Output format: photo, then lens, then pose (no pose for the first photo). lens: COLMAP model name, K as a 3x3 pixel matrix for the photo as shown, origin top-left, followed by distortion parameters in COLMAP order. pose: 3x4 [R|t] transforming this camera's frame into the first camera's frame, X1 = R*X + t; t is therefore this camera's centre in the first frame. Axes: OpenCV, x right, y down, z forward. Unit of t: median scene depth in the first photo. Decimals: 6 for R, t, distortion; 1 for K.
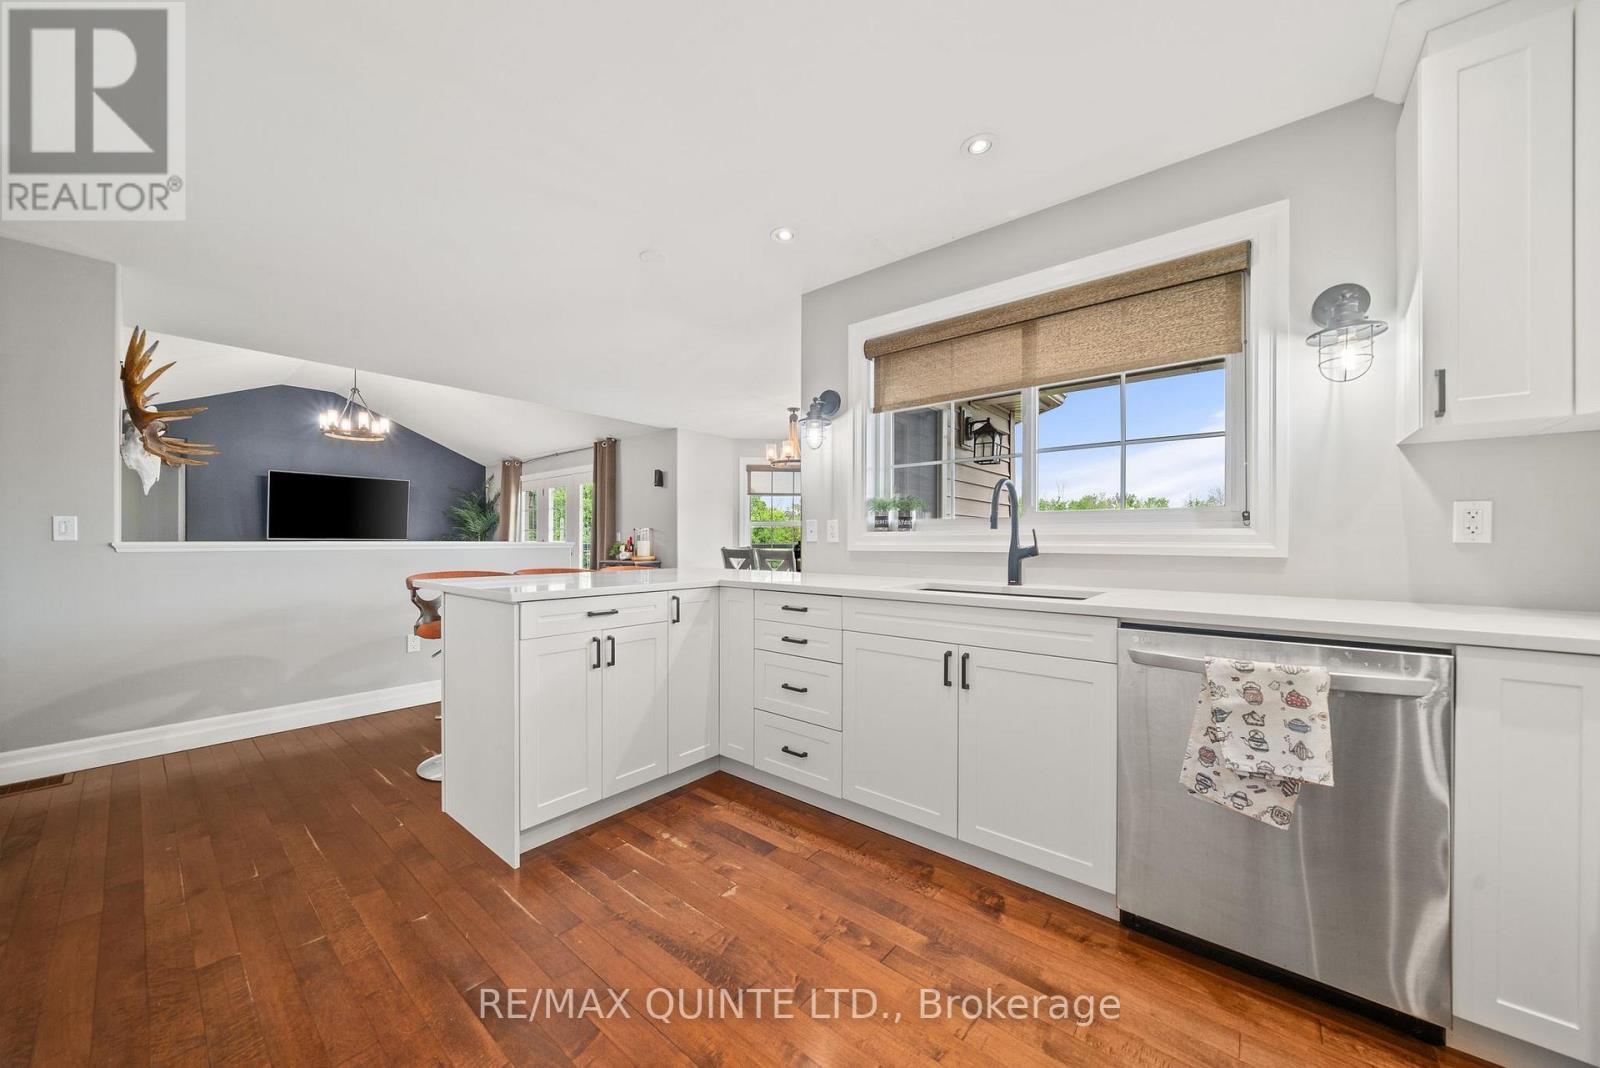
lens RADIAL K [[570.0, 0, 791.2], [0, 570.0, 542.9], [0, 0, 1]] dist [-0.000380, -0.000019]
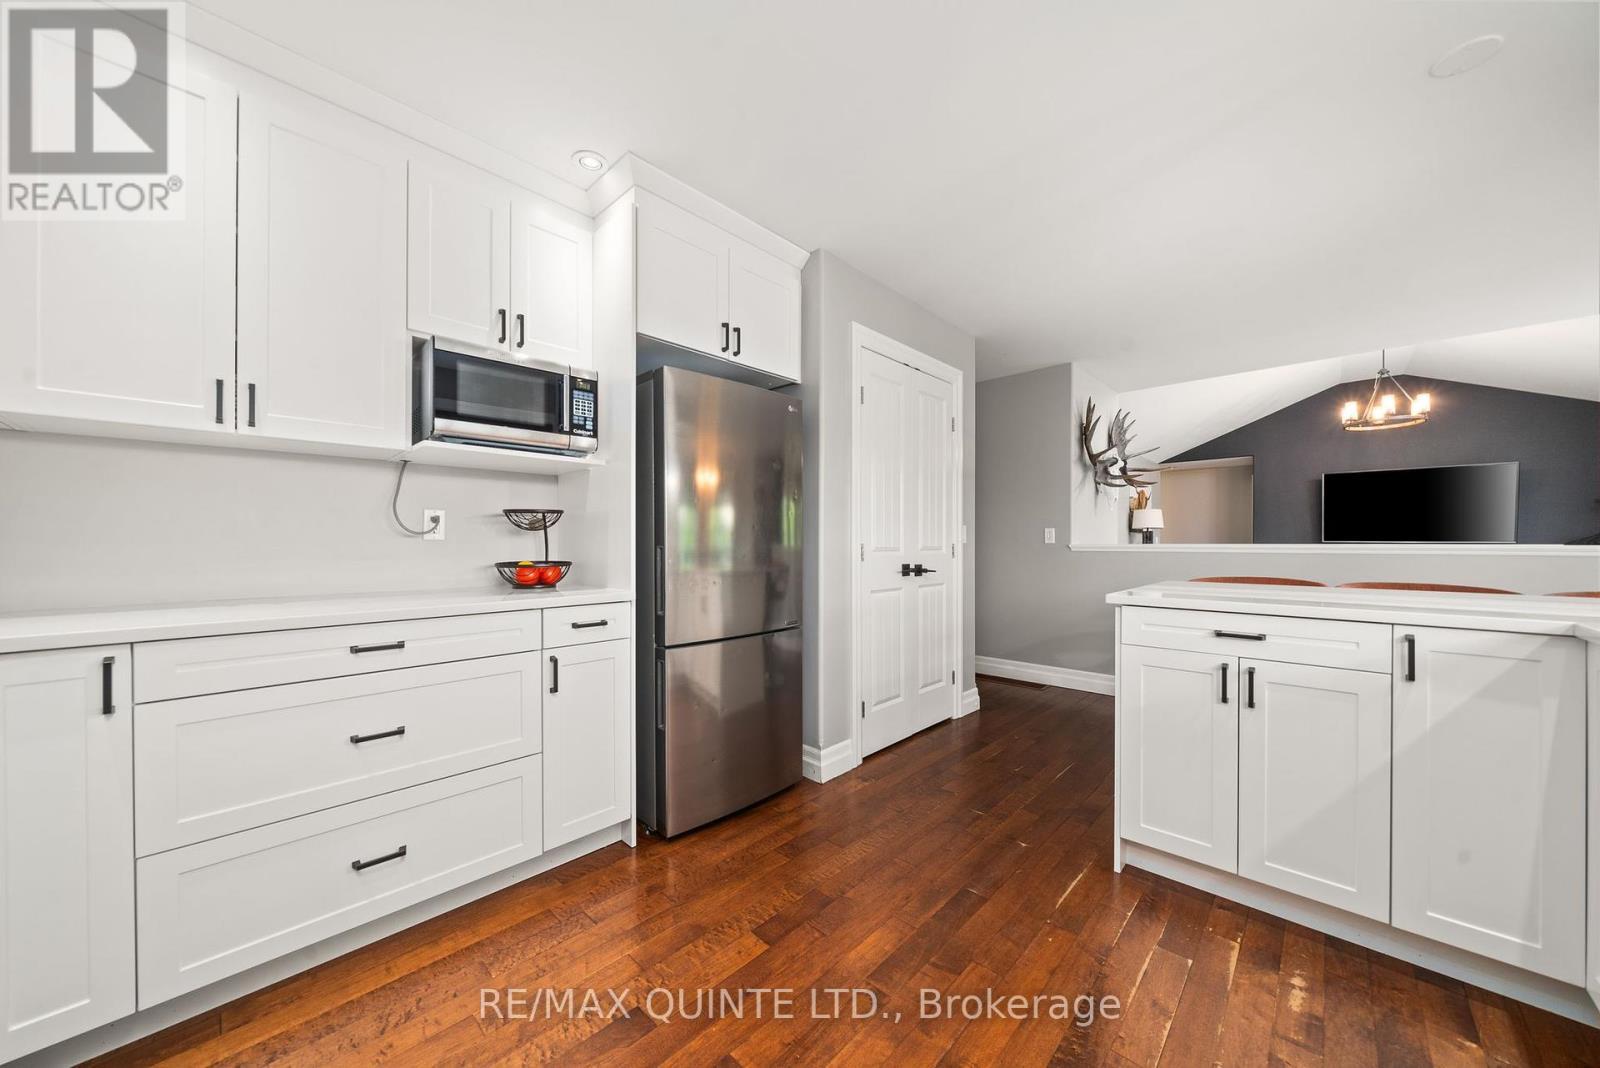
lens RADIAL K [[570.0, 0, 791.2], [0, 570.0, 542.9], [0, 0, 1]] dist [-0.000380, -0.000019]
pose [[-0.075833, -0.000800, -0.997120, 0.473536], [-0.004406, 0.999990, -0.000467, -0.001191], [0.997111, 0.004358, -0.075835, 0.432485]]
